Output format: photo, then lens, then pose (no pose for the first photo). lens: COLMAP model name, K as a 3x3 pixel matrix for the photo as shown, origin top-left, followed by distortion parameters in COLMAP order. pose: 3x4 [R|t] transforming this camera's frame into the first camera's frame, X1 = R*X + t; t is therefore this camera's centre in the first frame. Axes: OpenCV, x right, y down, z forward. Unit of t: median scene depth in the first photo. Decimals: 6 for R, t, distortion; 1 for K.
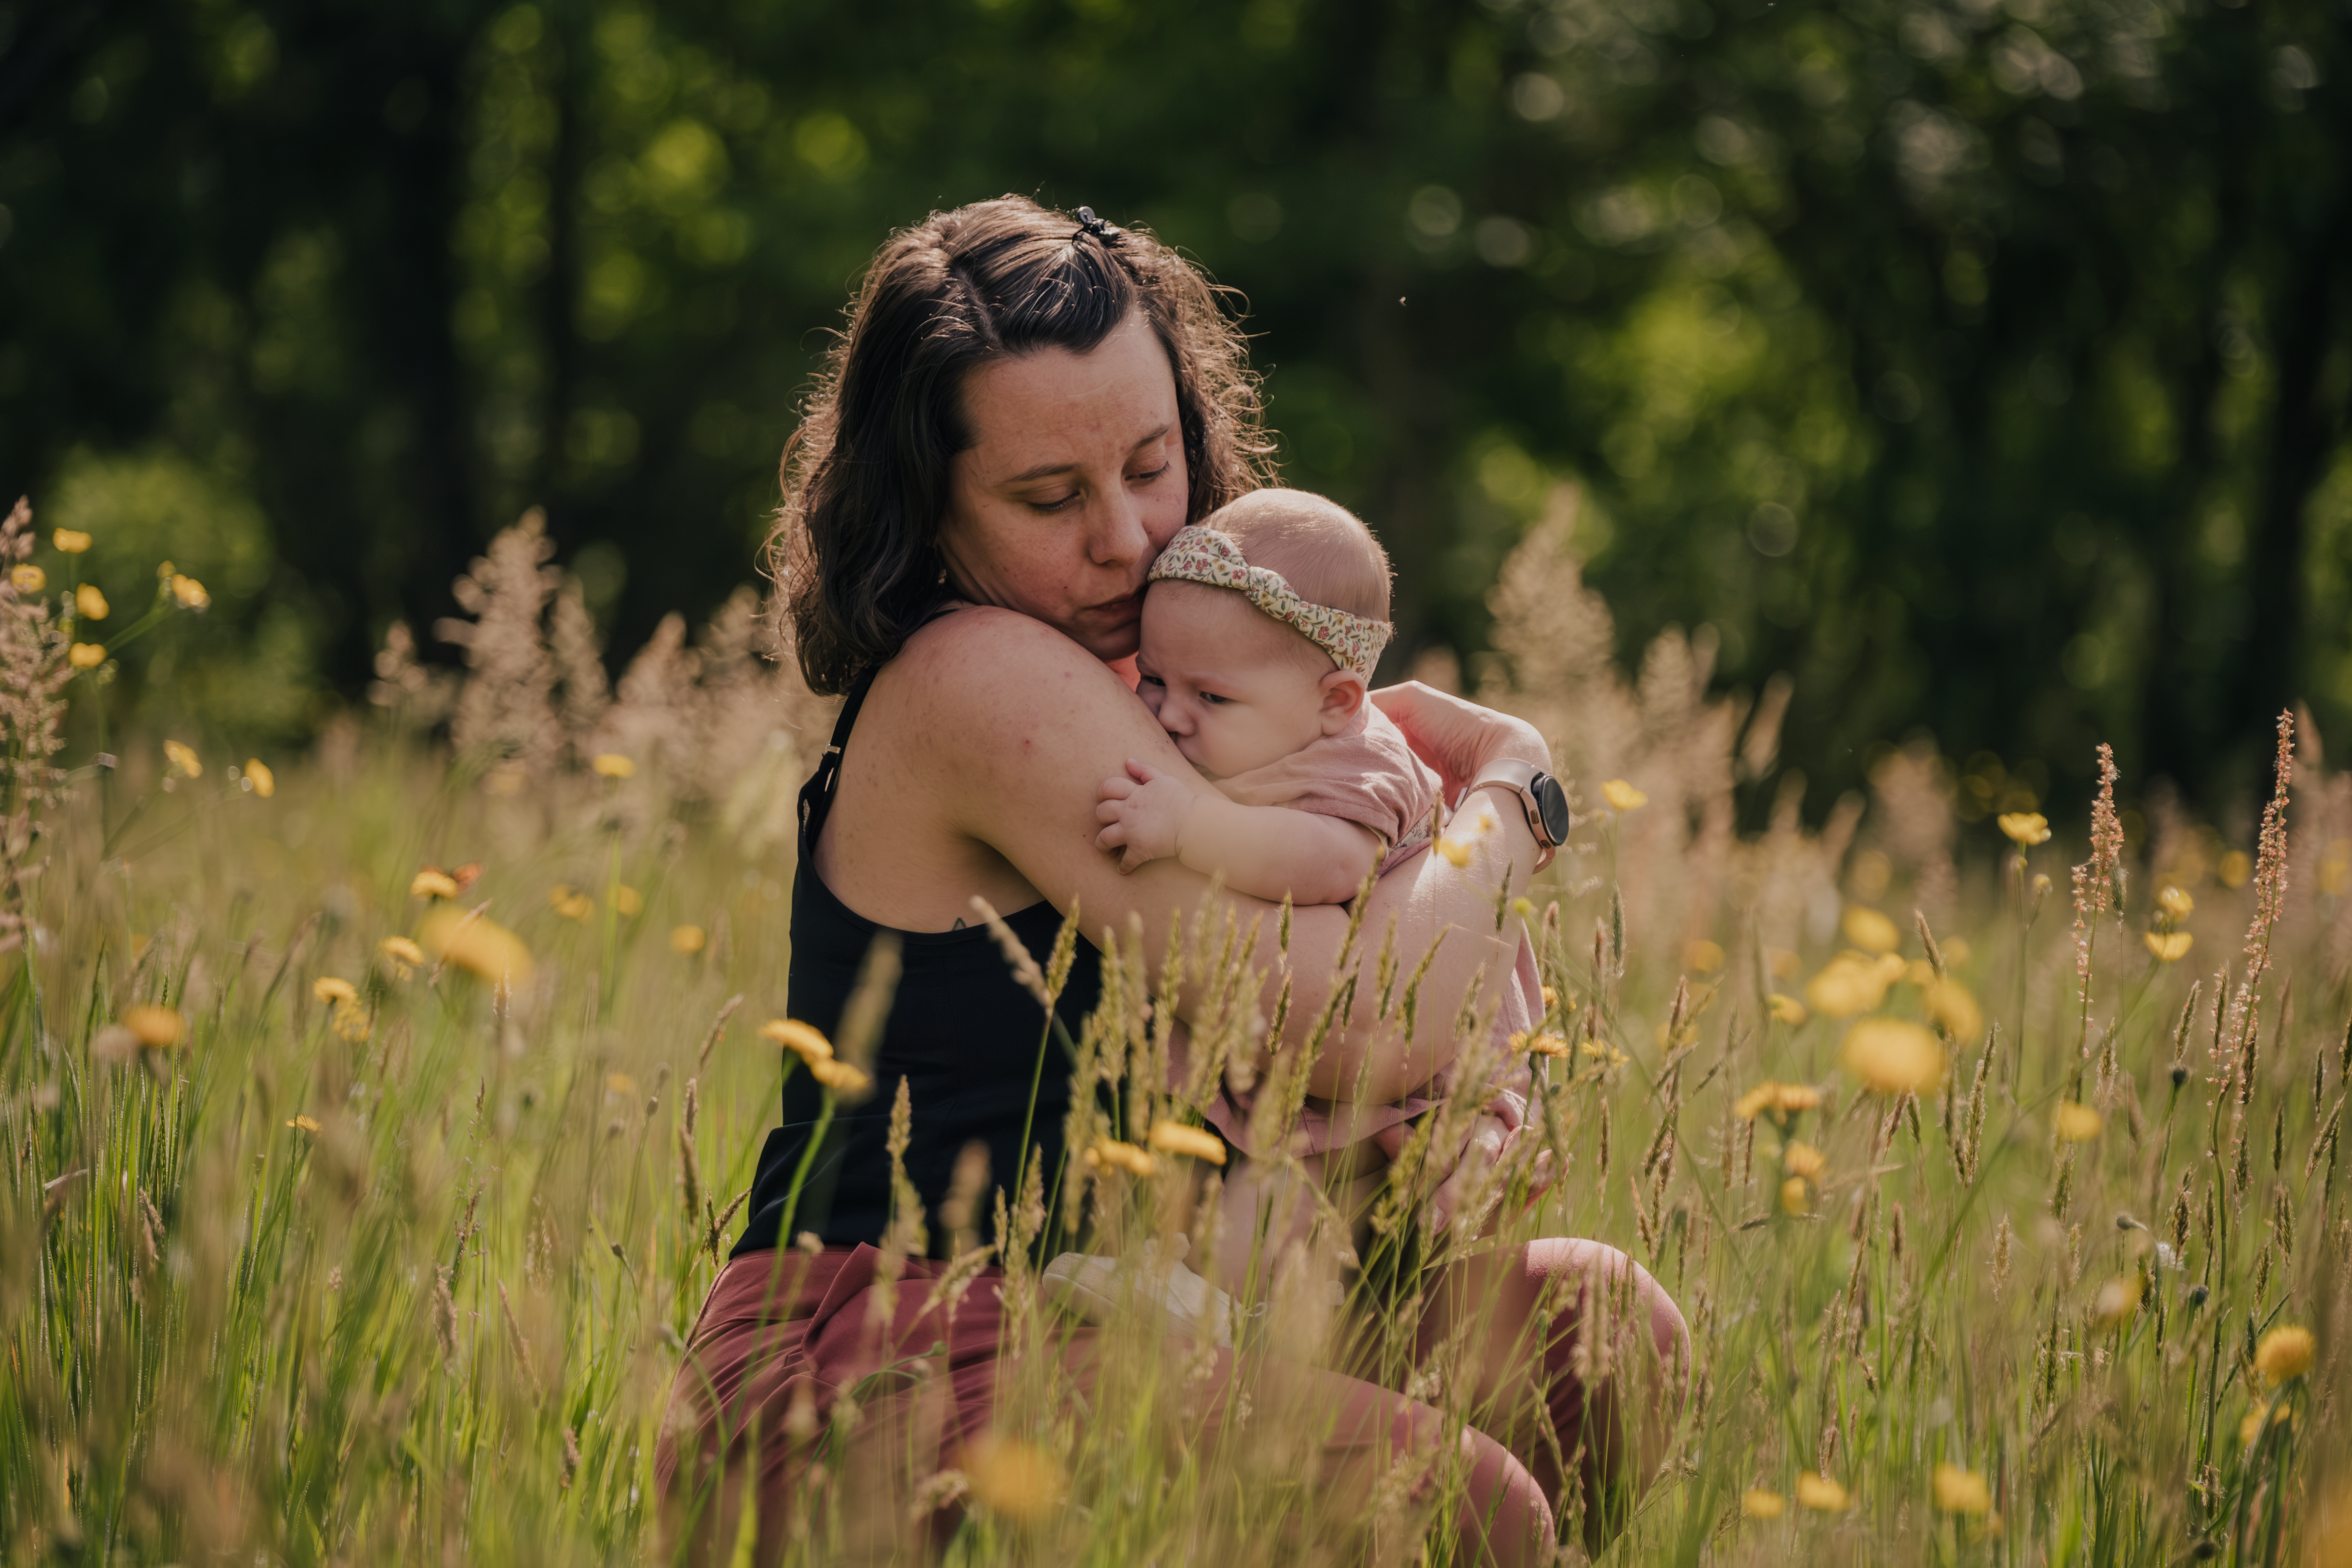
lens RADIAL K [[10854.5, 0, 1176.0], [0, 10854.5, 784.0], [0, 0, 1]] dist [1.145224, 2.054192]
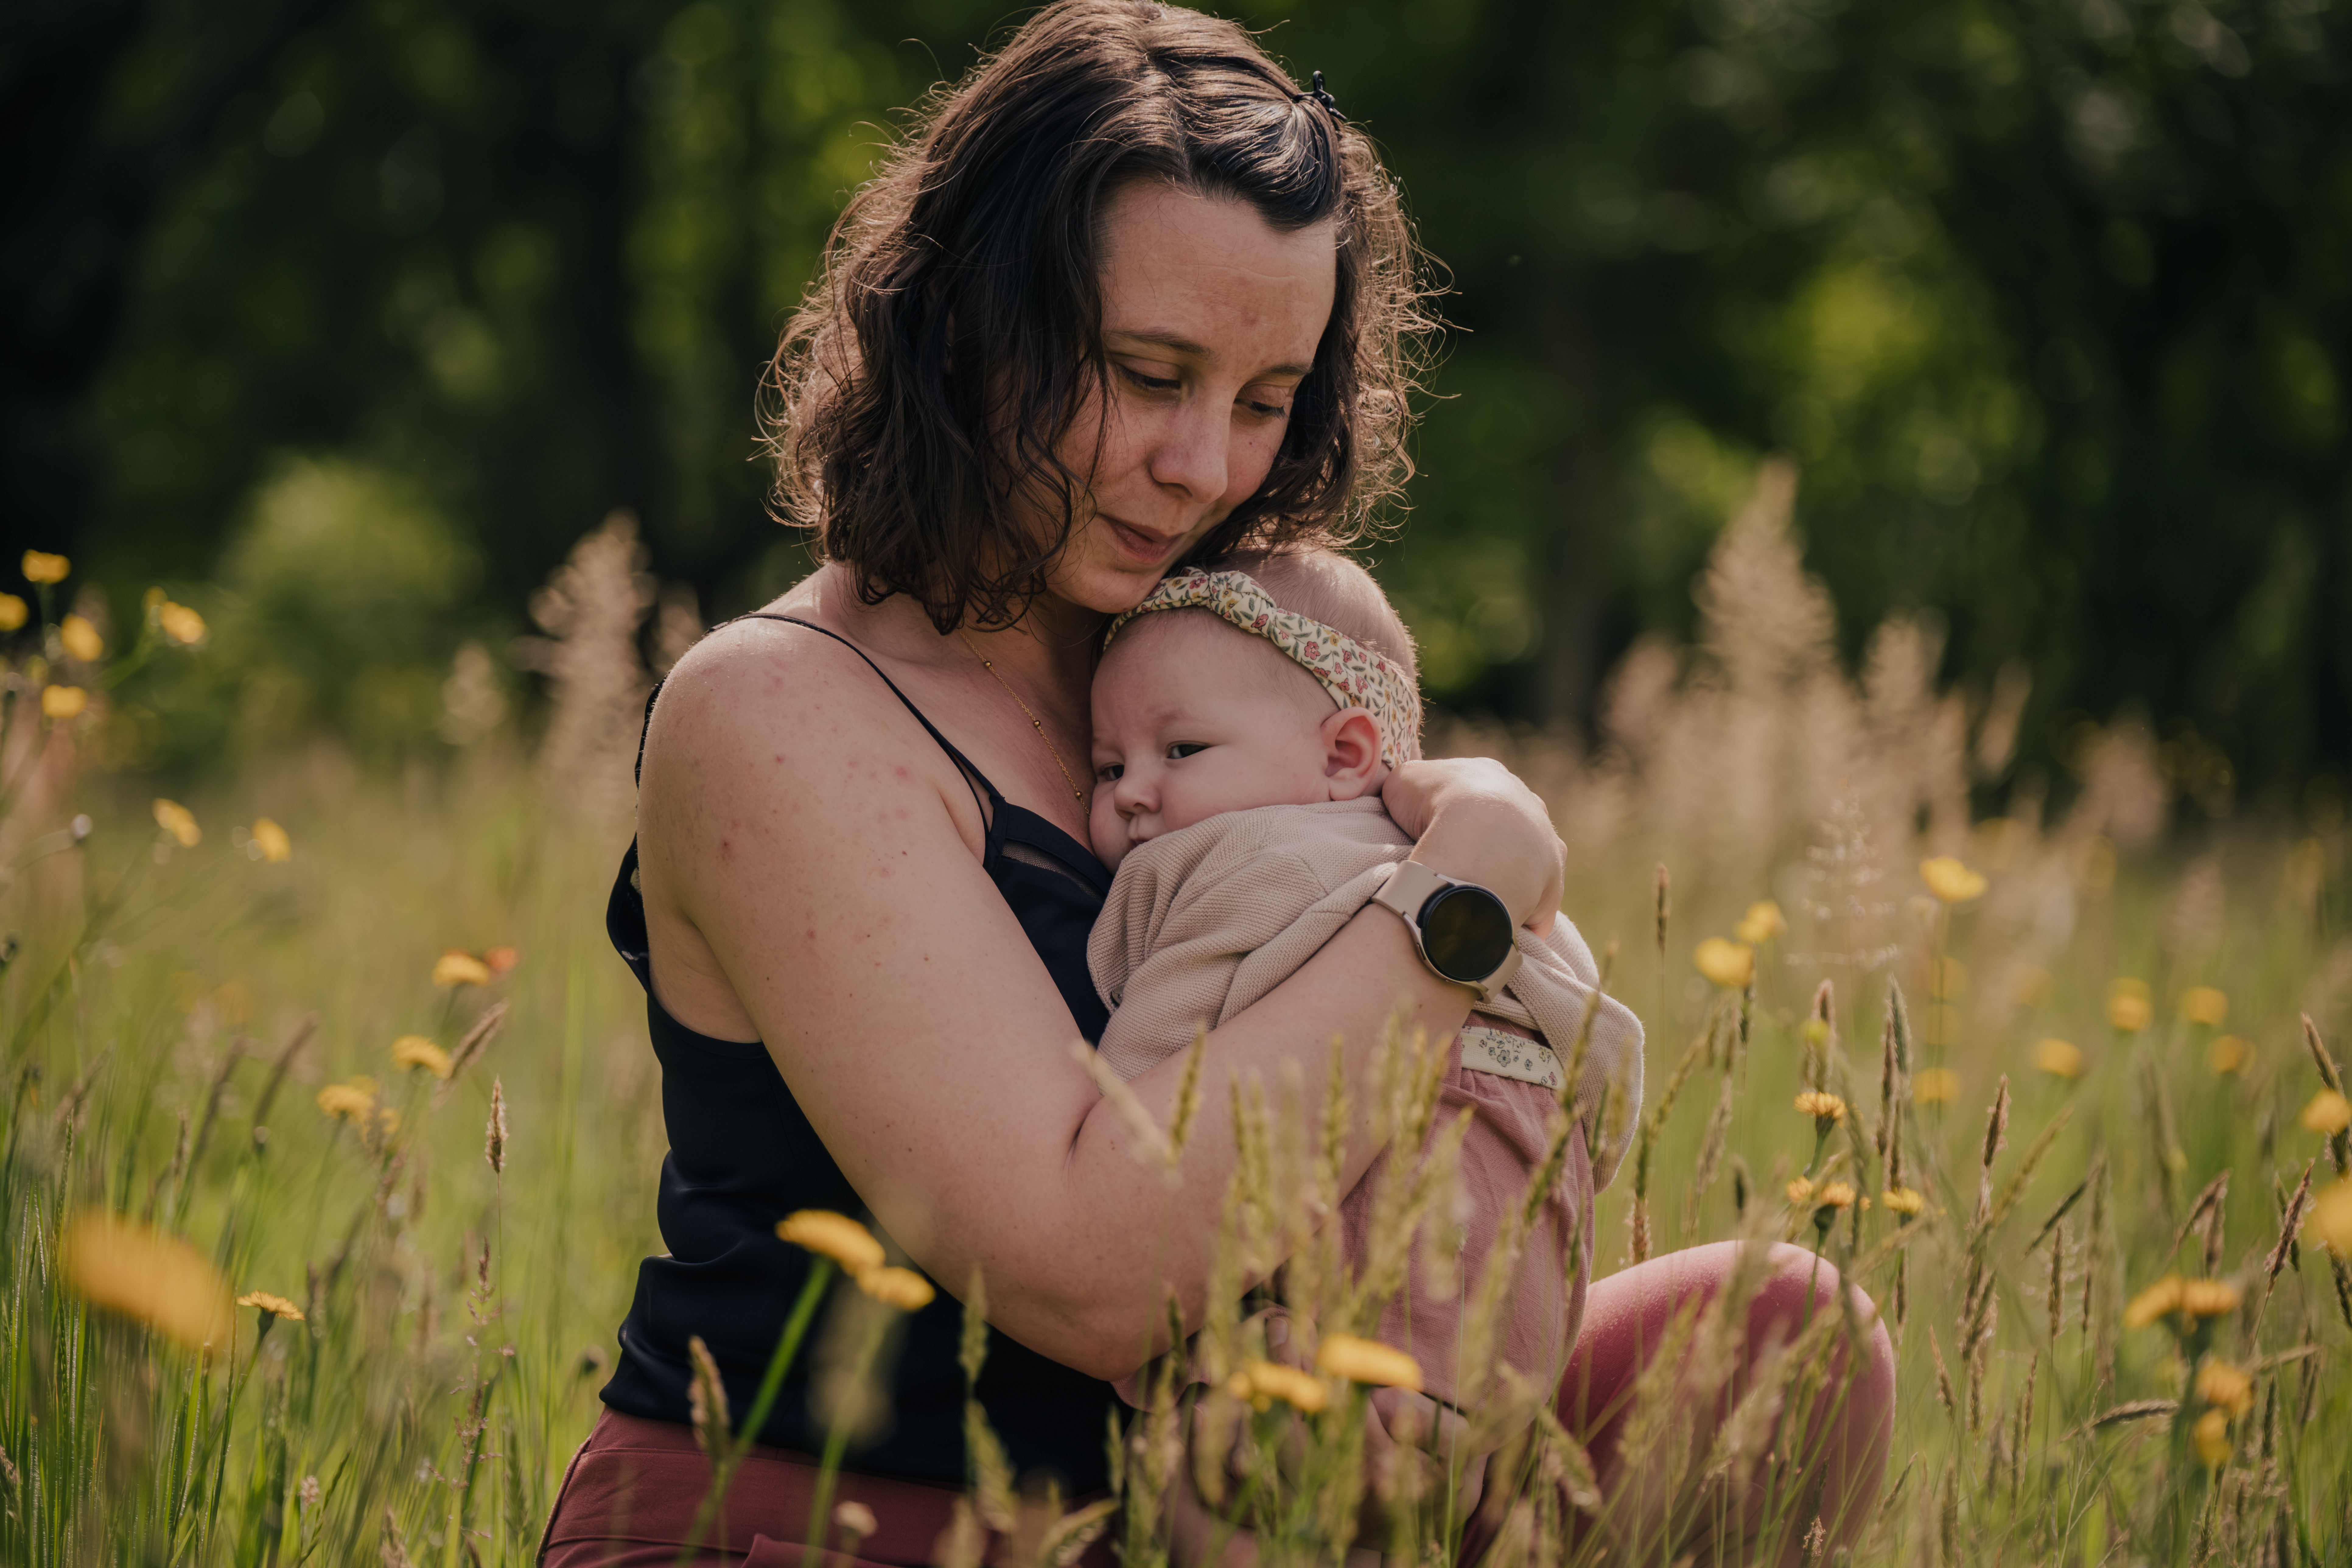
lens RADIAL K [[10012.8, 0, 1176.0], [0, 10012.8, 784.0], [0, 0, 1]] dist [0.247995, 0.283373]
pose [[0.999597, -0.020979, -0.019100, 0.000743], [0.021043, 0.999774, 0.003144, -0.003763], [0.019030, -0.003545, 0.999813, 0.141075]]
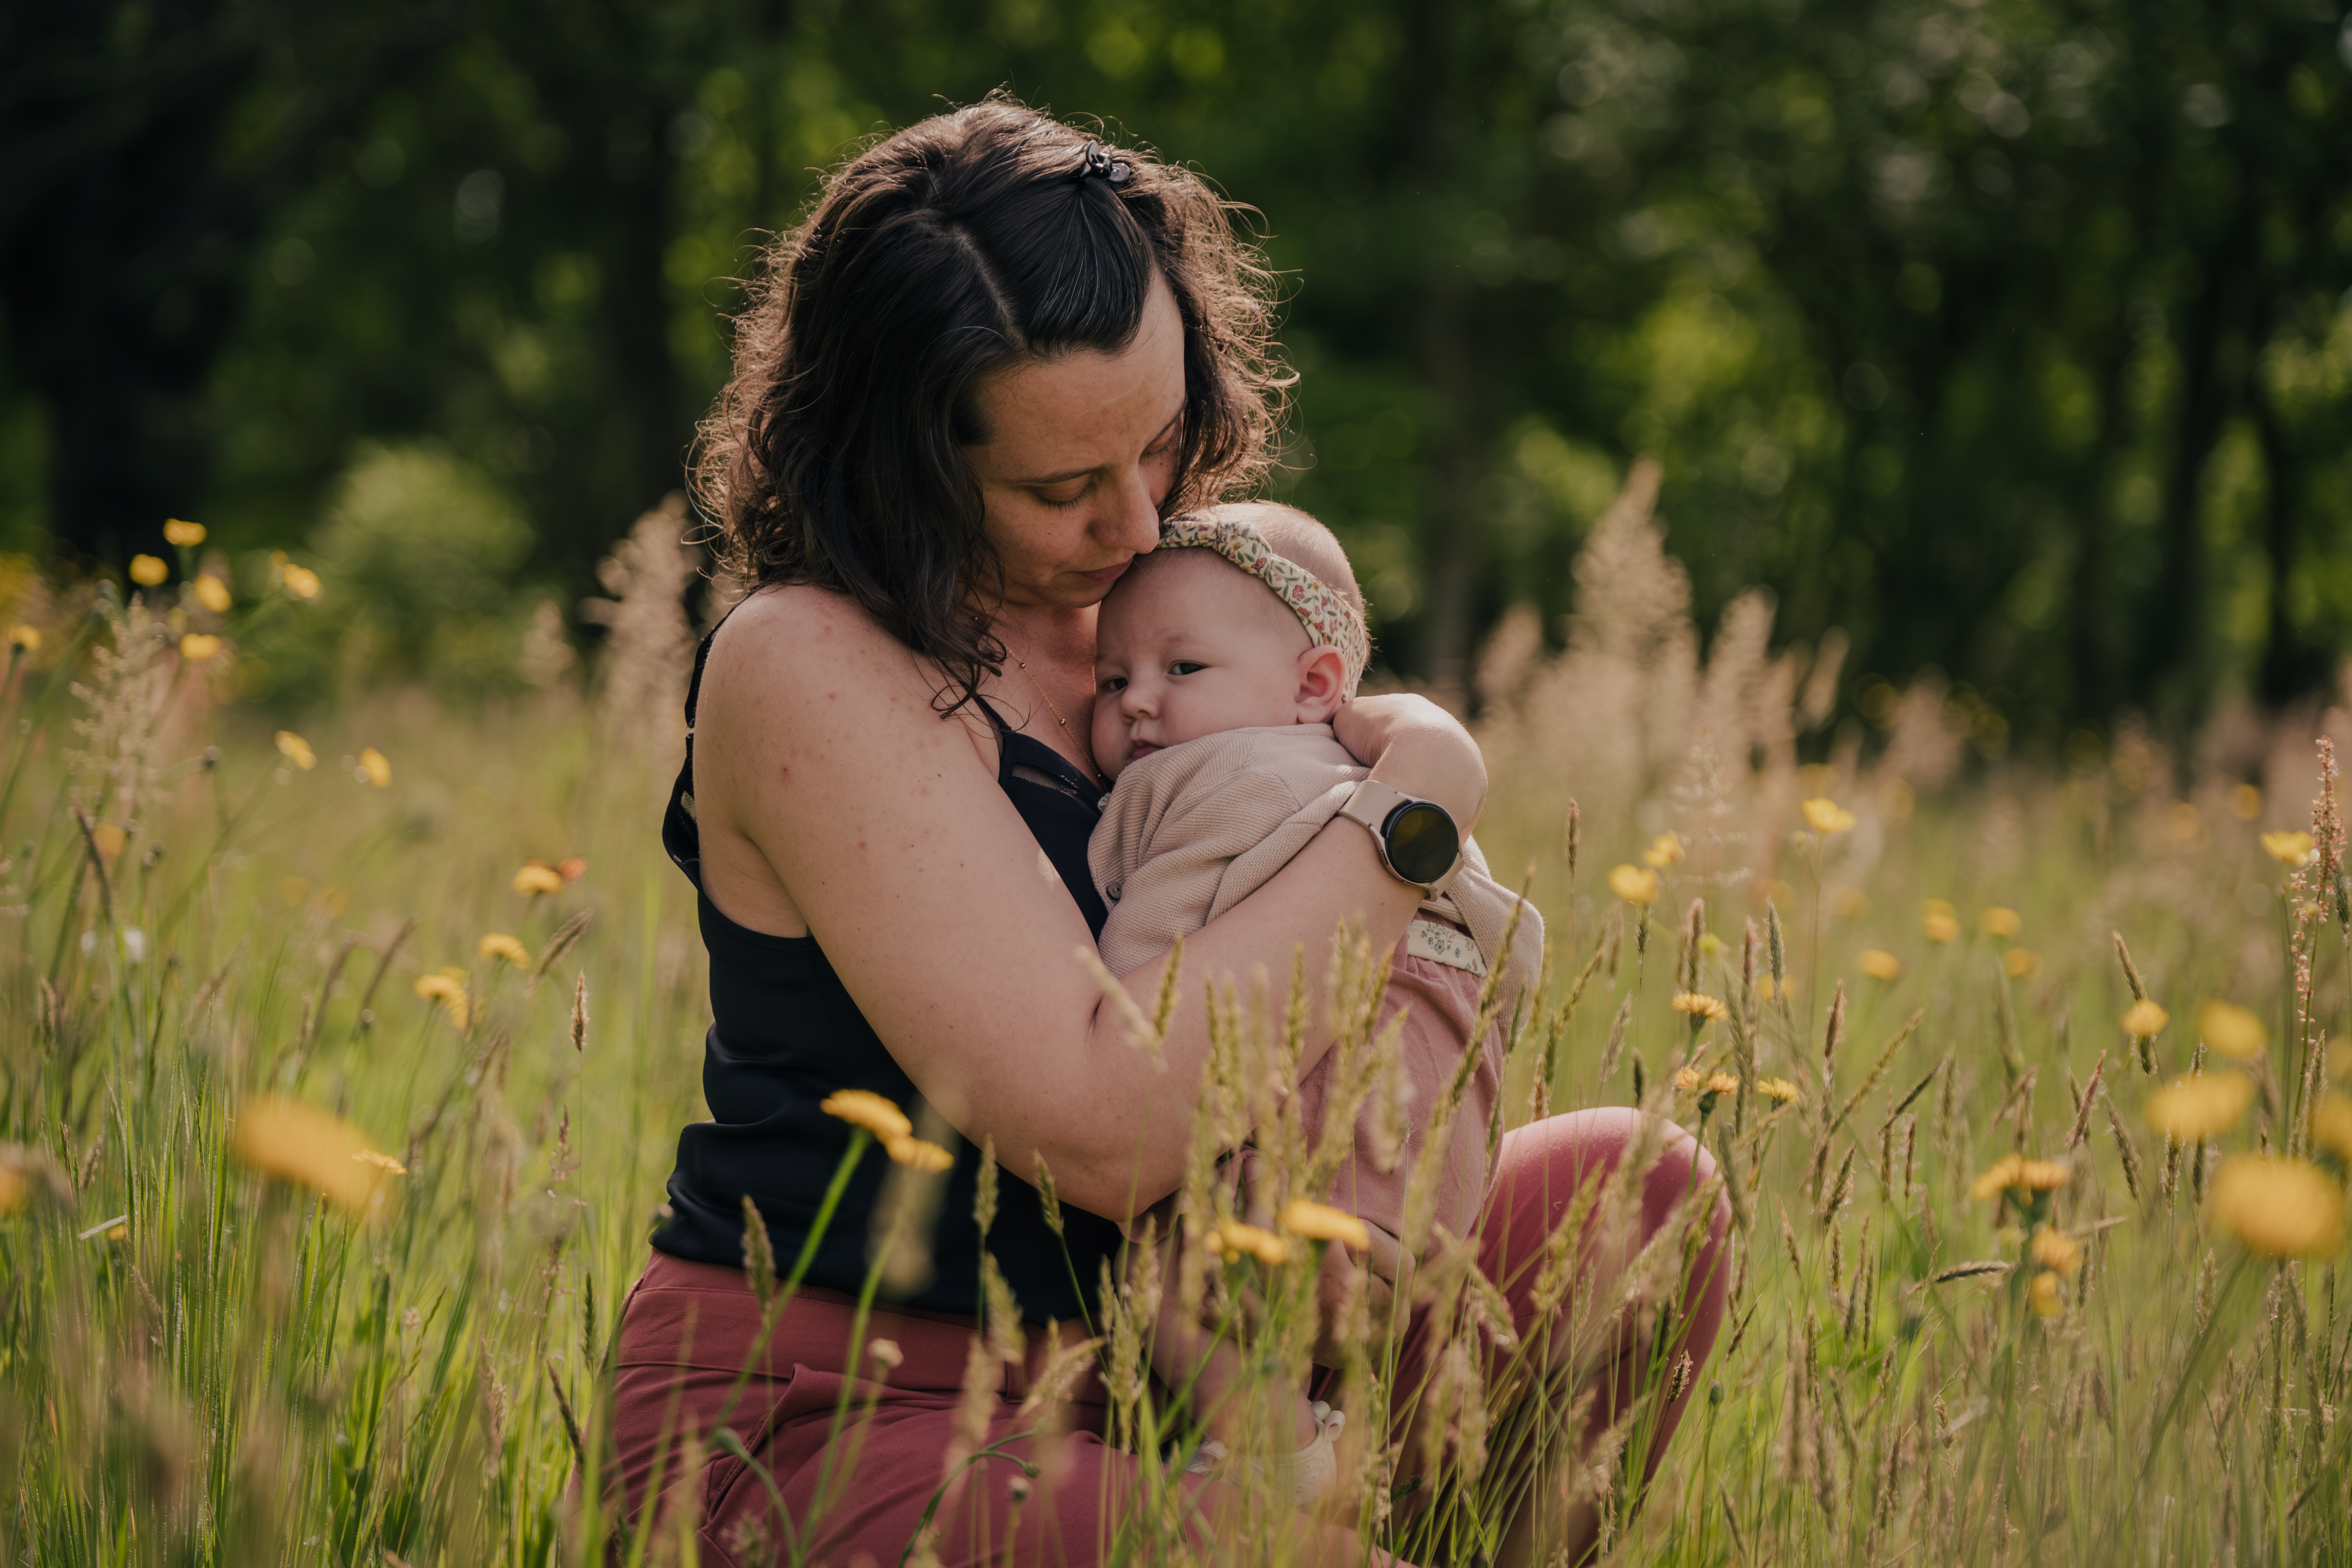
lens RADIAL K [[8379.9, 0, 1176.0], [0, 8379.9, 784.0], [0, 0, 1]] dist [0.174014, 1.538187]
pose [[0.999879, -0.010757, -0.011249, -0.001241], [0.010874, 0.999887, 0.010414, -0.003909], [0.011135, -0.010535, 0.999883, 0.146582]]
